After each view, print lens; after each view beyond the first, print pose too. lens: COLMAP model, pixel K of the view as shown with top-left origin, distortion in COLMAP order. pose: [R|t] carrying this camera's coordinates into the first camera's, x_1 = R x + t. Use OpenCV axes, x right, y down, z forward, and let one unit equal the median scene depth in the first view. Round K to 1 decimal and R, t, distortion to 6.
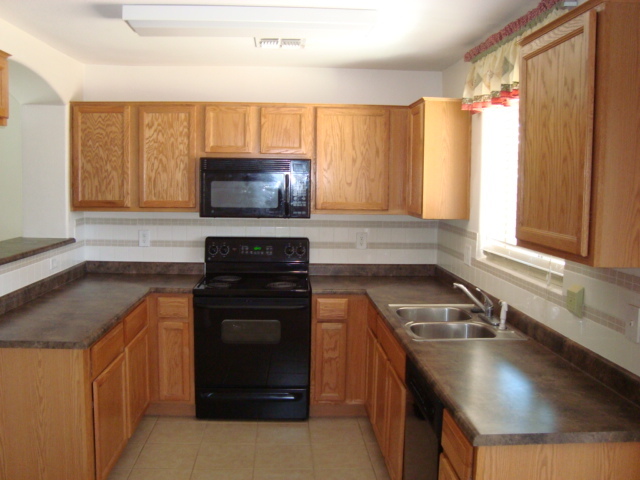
lens RADIAL K [[629.1, 0, 320.2], [0, 629.1, 236.4], [0, 0, 1]] dist [-0.114229, 0.000000]
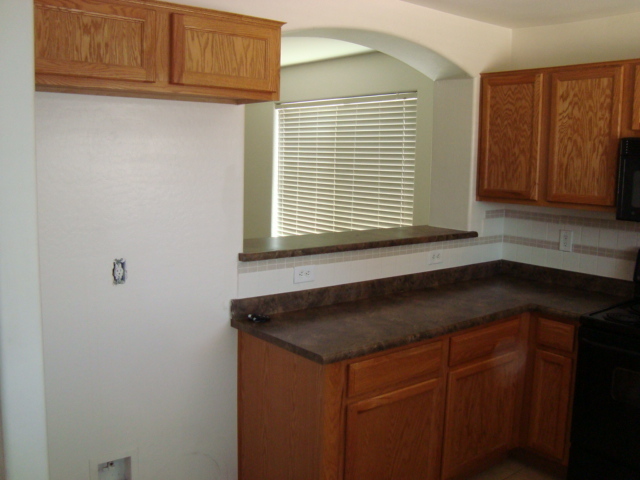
lens RADIAL K [[629.1, 0, 320.3], [0, 629.1, 245.6], [0, 0, 1]] dist [-0.114229, 0.000000]
pose [[0.598907, 0.109739, -0.793264, 0.170049], [-0.083755, 0.993717, 0.074236, -0.025140], [0.796427, 0.021979, 0.604335, 0.297713]]
